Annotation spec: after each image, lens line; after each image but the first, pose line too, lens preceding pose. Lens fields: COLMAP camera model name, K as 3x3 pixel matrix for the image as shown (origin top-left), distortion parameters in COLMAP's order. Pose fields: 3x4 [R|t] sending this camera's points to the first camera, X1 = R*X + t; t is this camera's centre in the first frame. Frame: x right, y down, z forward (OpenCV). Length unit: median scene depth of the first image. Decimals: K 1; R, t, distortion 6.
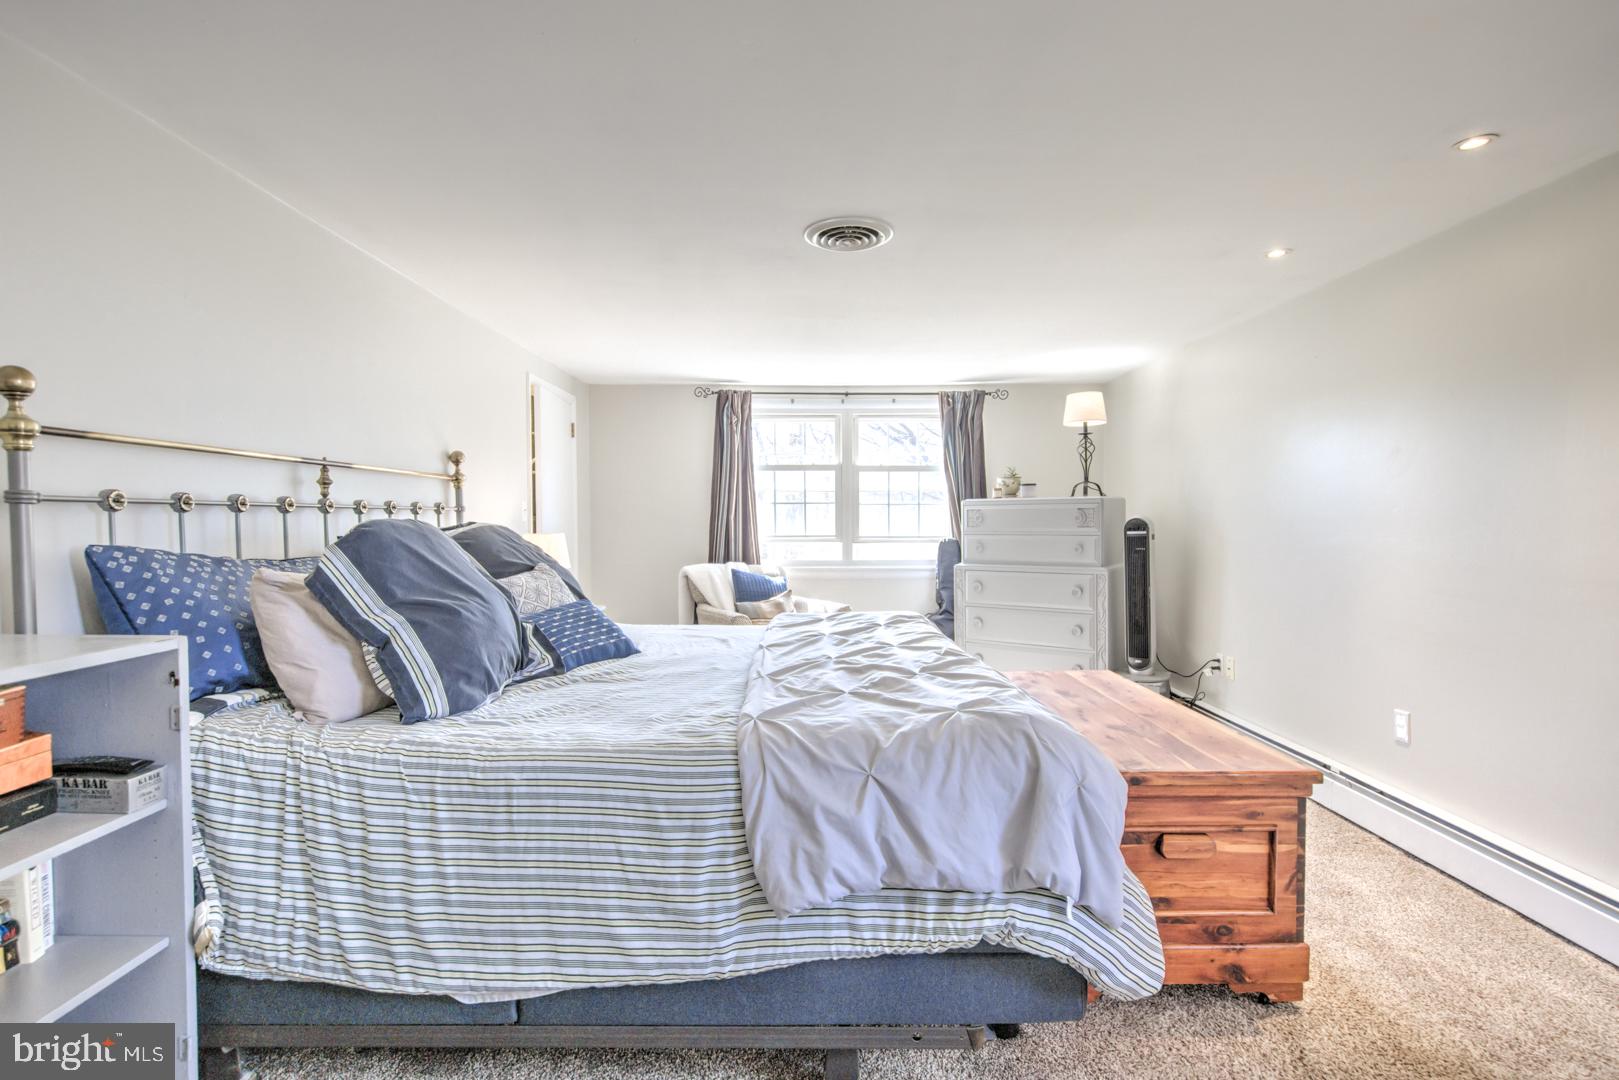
lens RADIAL K [[768.4, 0, 811.8], [0, 768.4, 542.5], [0, 0, 1]] dist [0.005364, -0.002528]
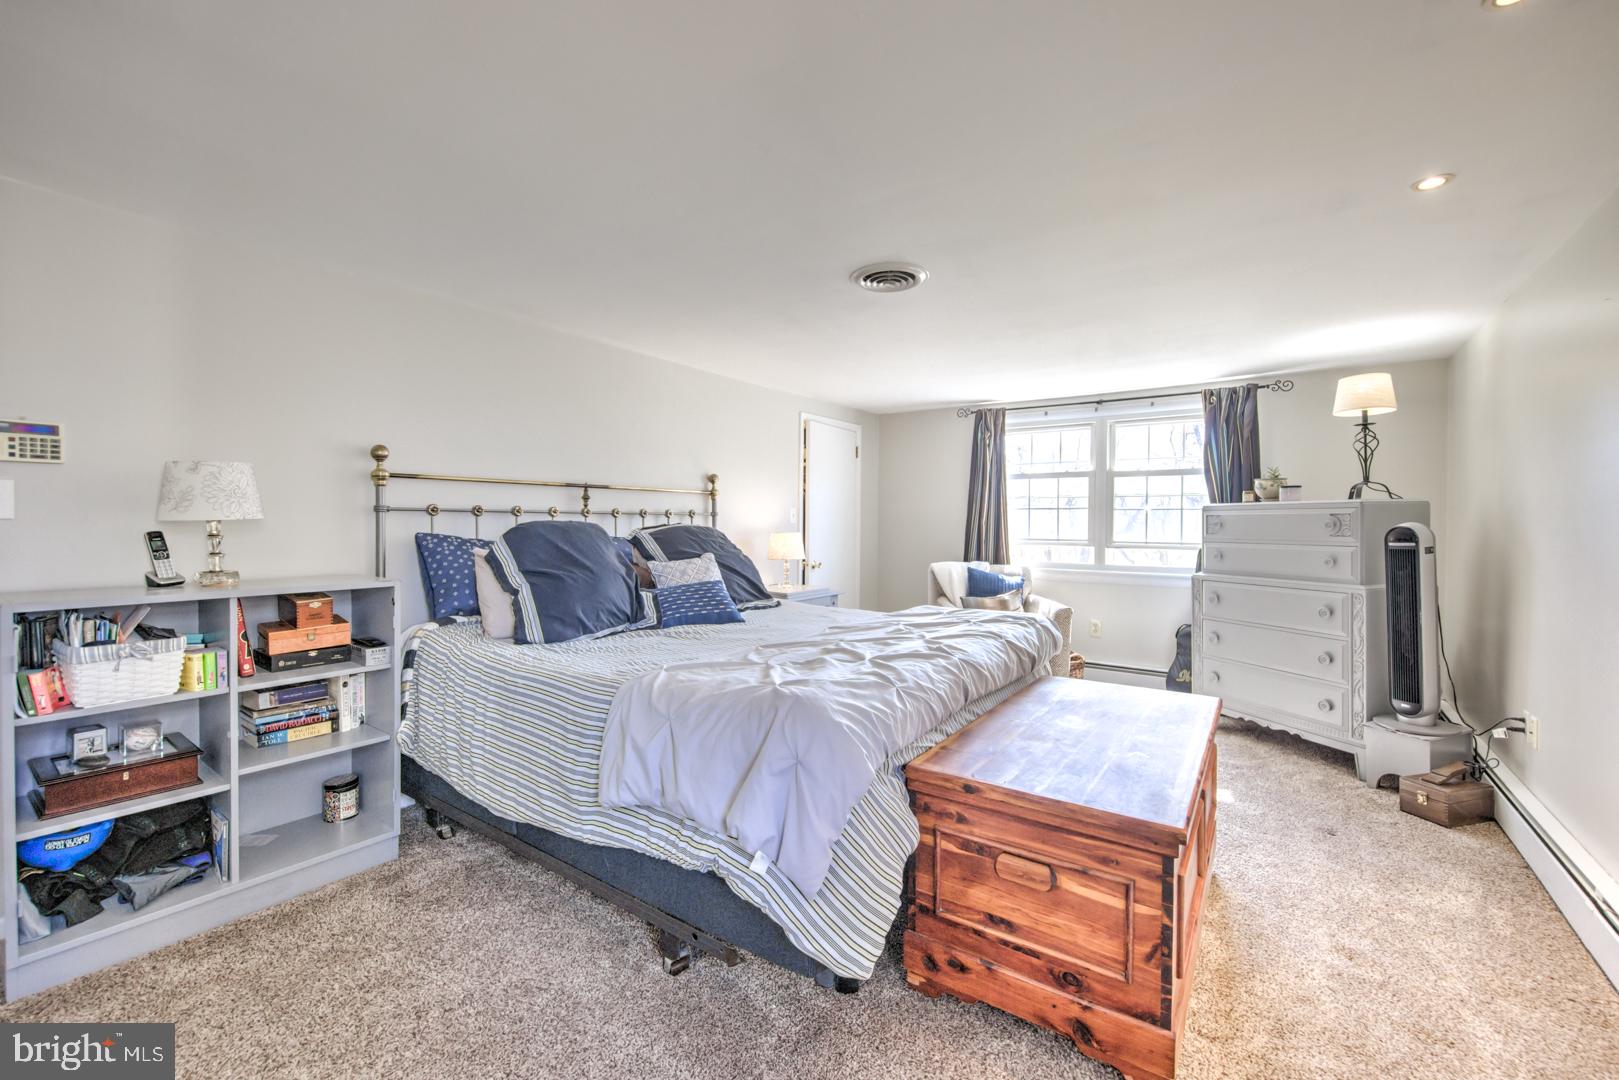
lens RADIAL K [[669.1, 0, 811.6], [0, 669.1, 527.4], [0, 0, 1]] dist [0.004188, -0.001238]
pose [[0.816880, 0.012863, -0.576665, 0.320775], [-0.025972, 0.999558, -0.014494, -0.004358], [0.576223, 0.026817, 0.816852, 0.070645]]
